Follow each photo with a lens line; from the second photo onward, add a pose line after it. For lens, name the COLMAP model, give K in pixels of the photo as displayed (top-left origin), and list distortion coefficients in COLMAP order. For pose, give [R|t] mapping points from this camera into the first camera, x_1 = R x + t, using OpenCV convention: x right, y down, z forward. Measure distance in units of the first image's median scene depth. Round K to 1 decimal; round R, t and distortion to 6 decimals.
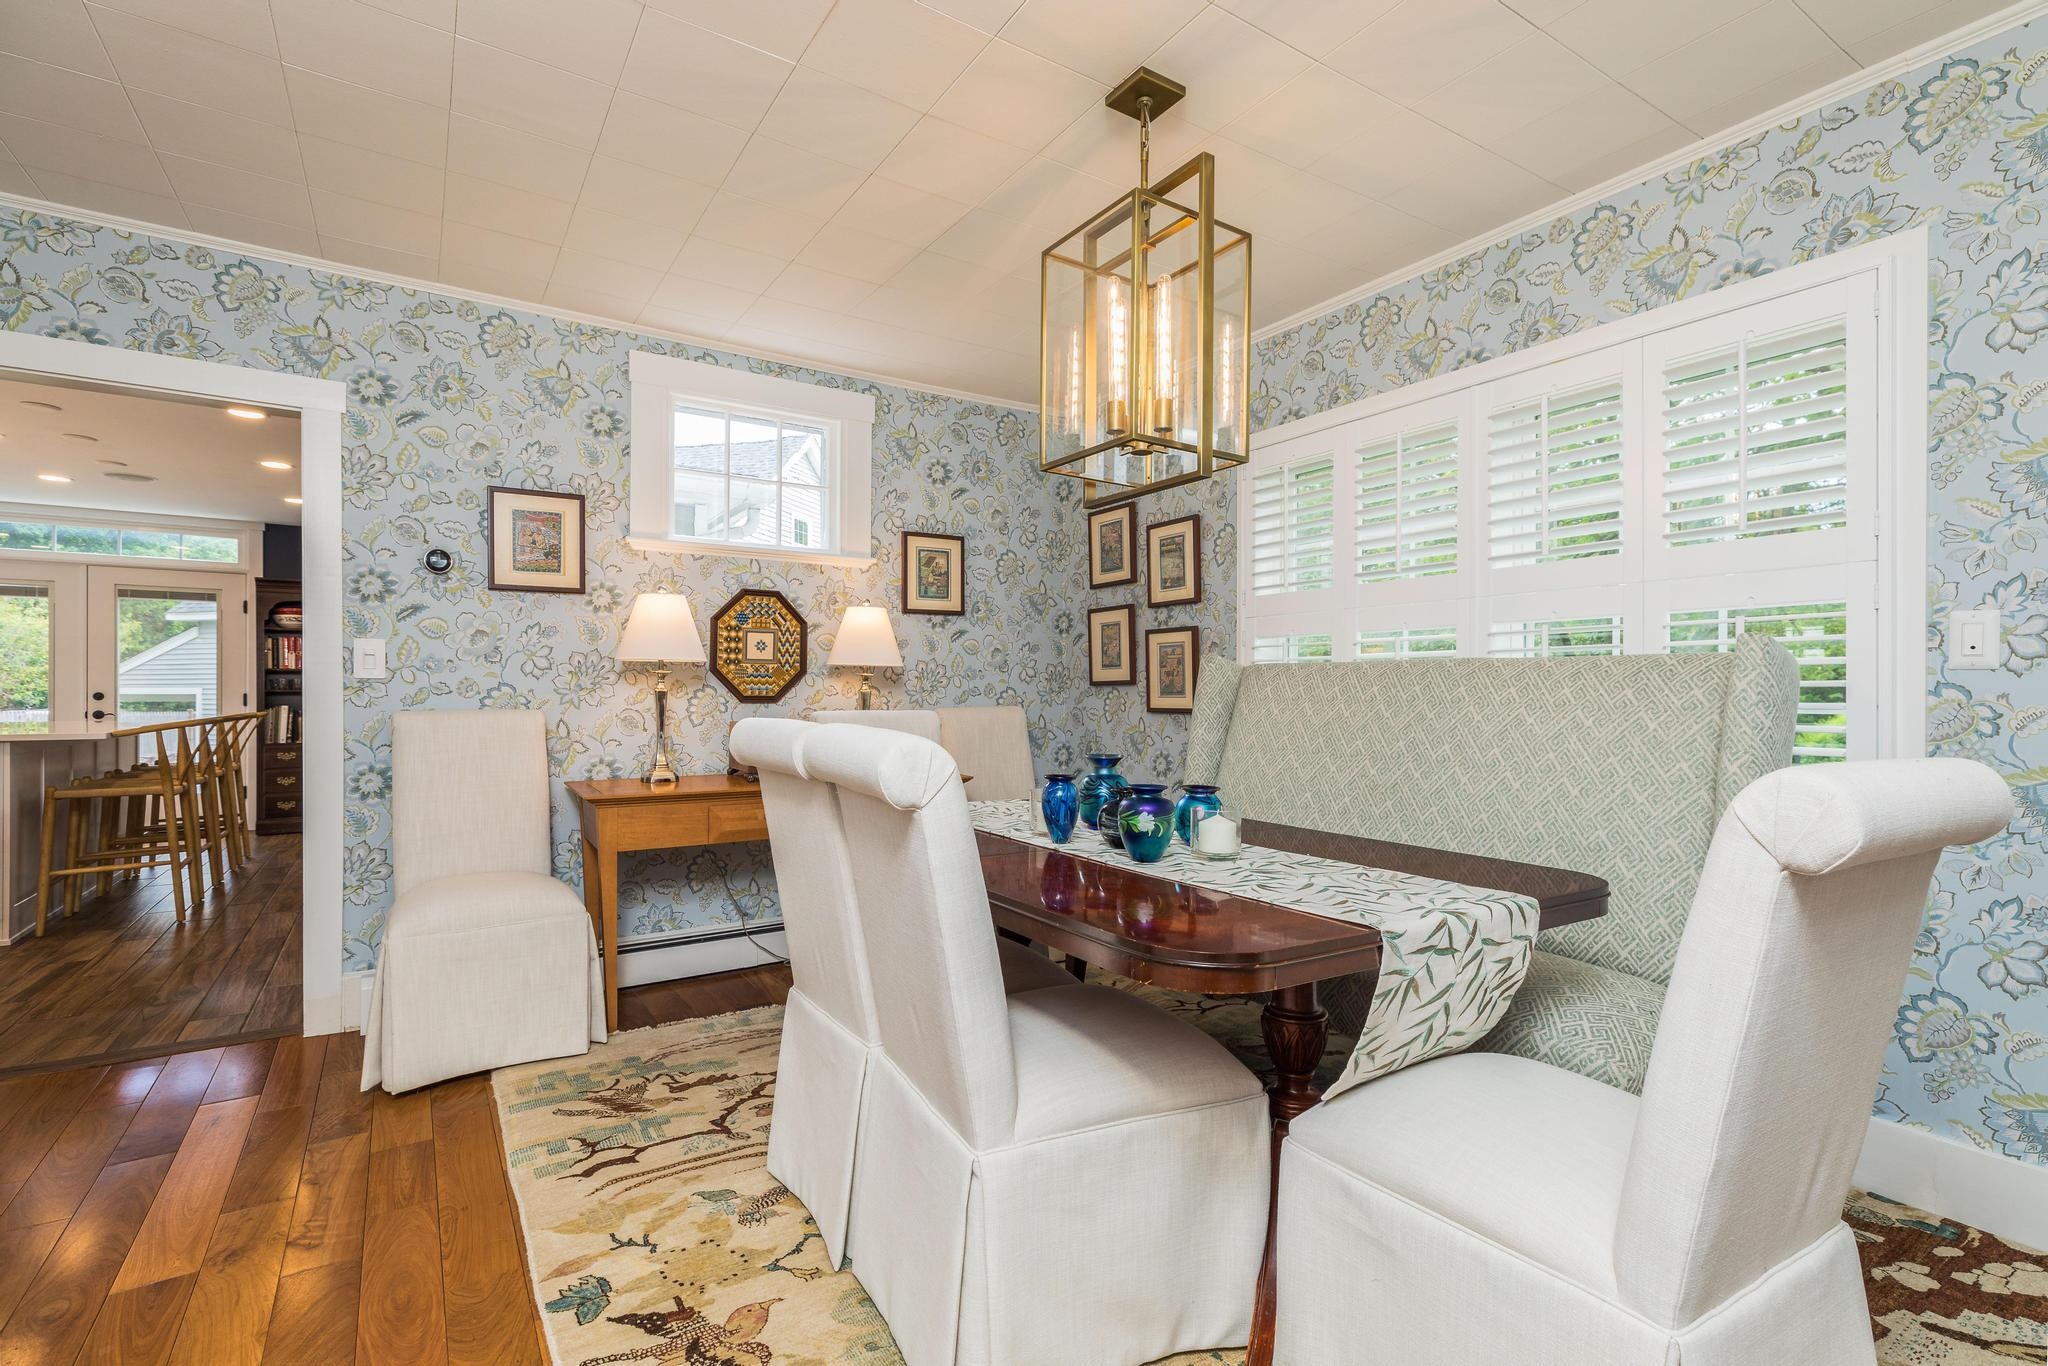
lens RADIAL K [[928.5, 0, 1007.6], [0, 928.5, 695.9], [0, 0, 1]] dist [0.004539, 0.000564]
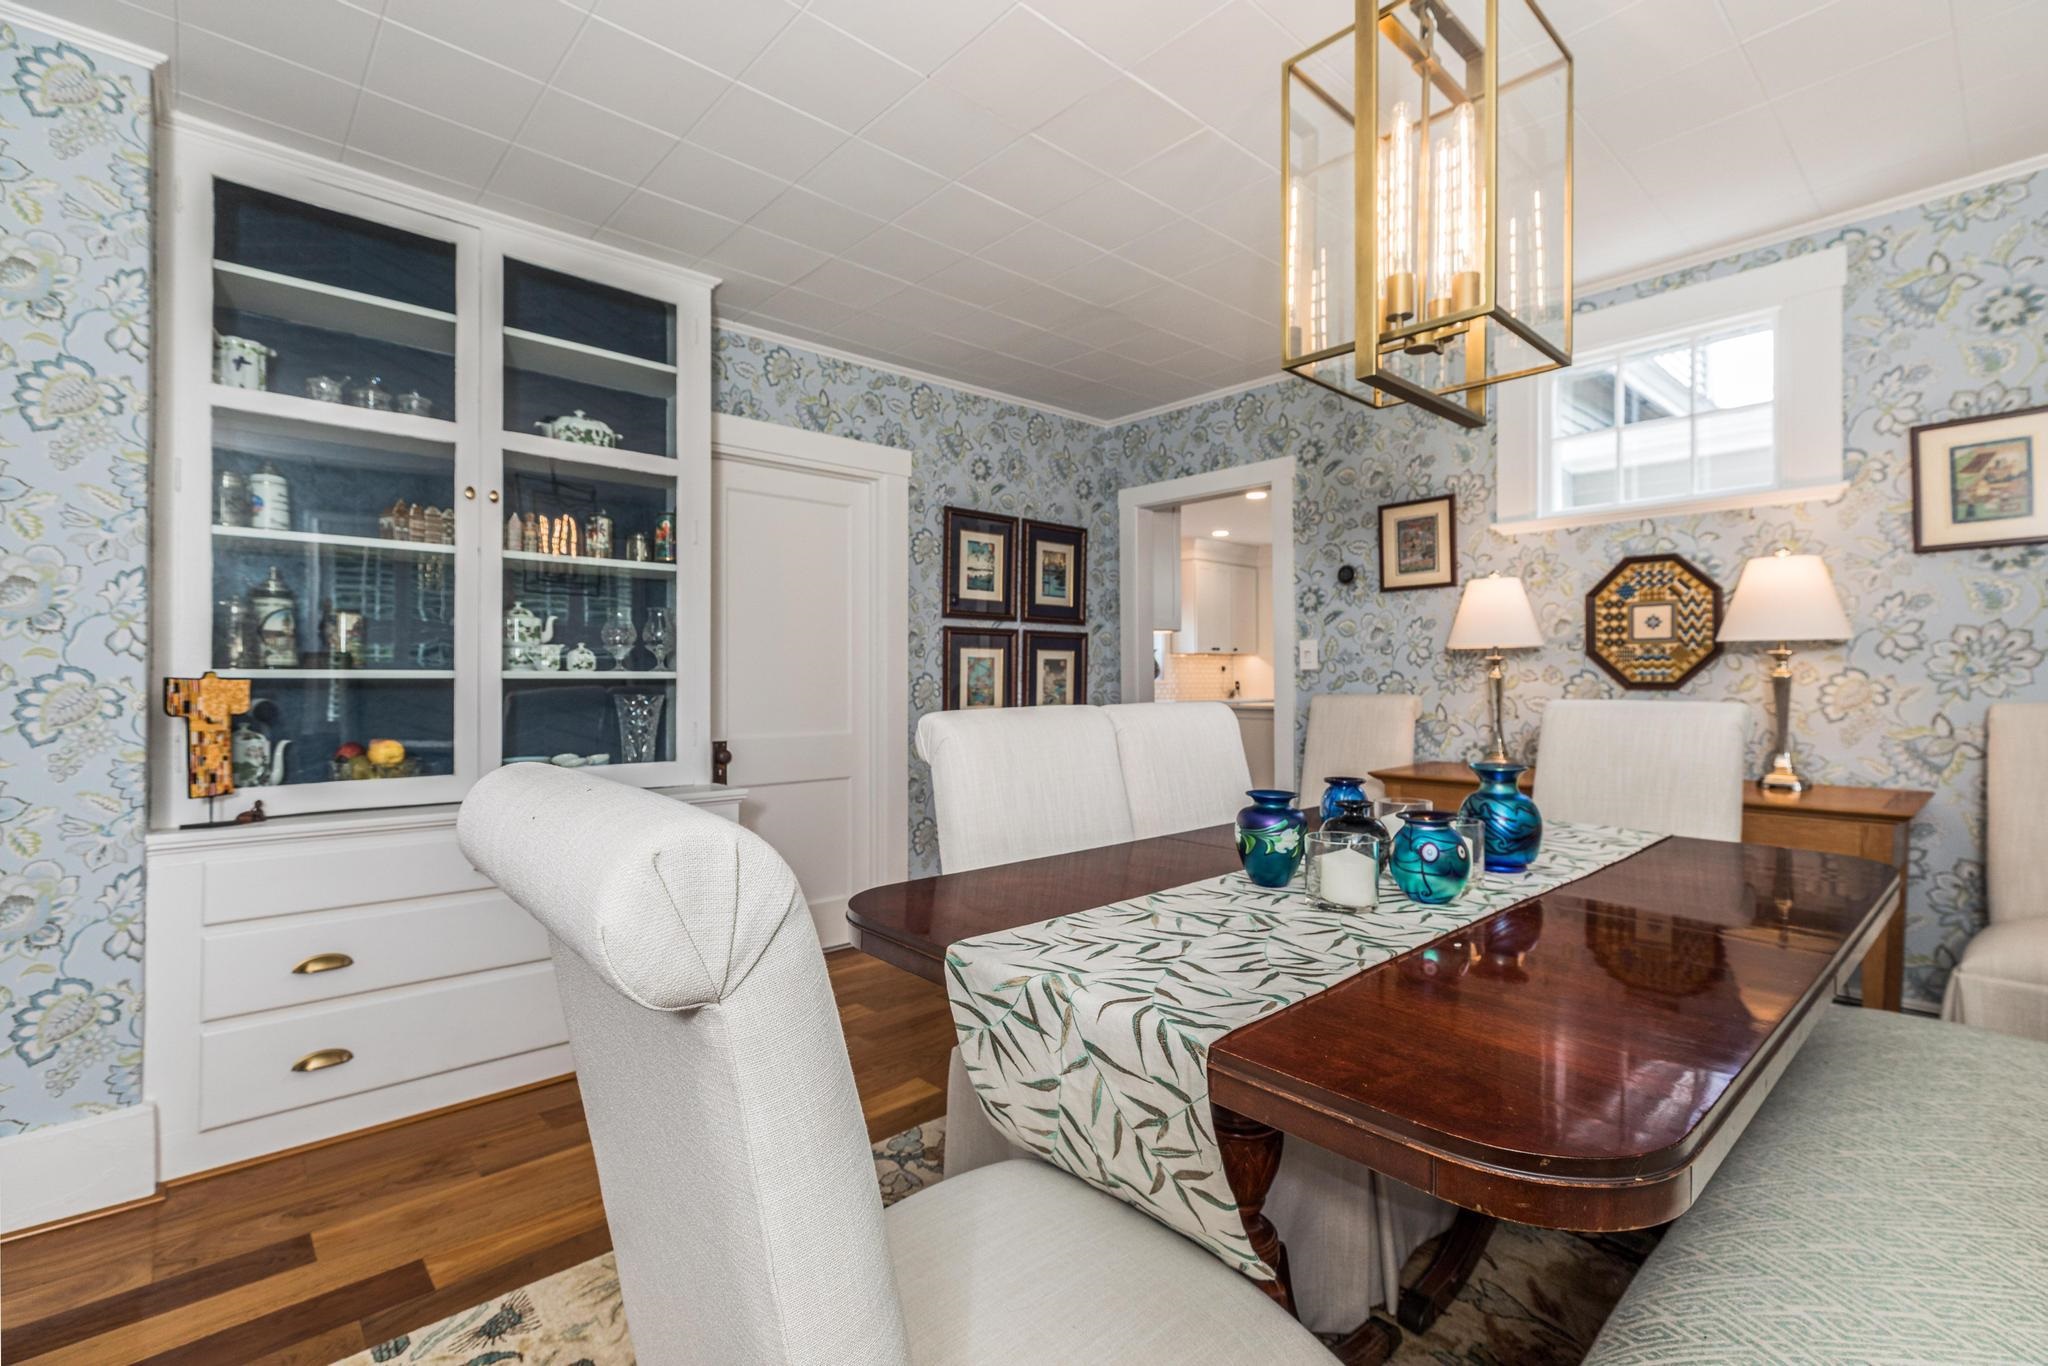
lens RADIAL K [[928.5, 0, 1007.7], [0, 928.5, 678.5], [0, 0, 1]] dist [0.004539, 0.000564]
pose [[0.153606, -0.005384, -0.988118, 0.479013], [0.000071, 0.999985, -0.005437, 0.001160], [0.988132, 0.000765, 0.153604, 0.308314]]
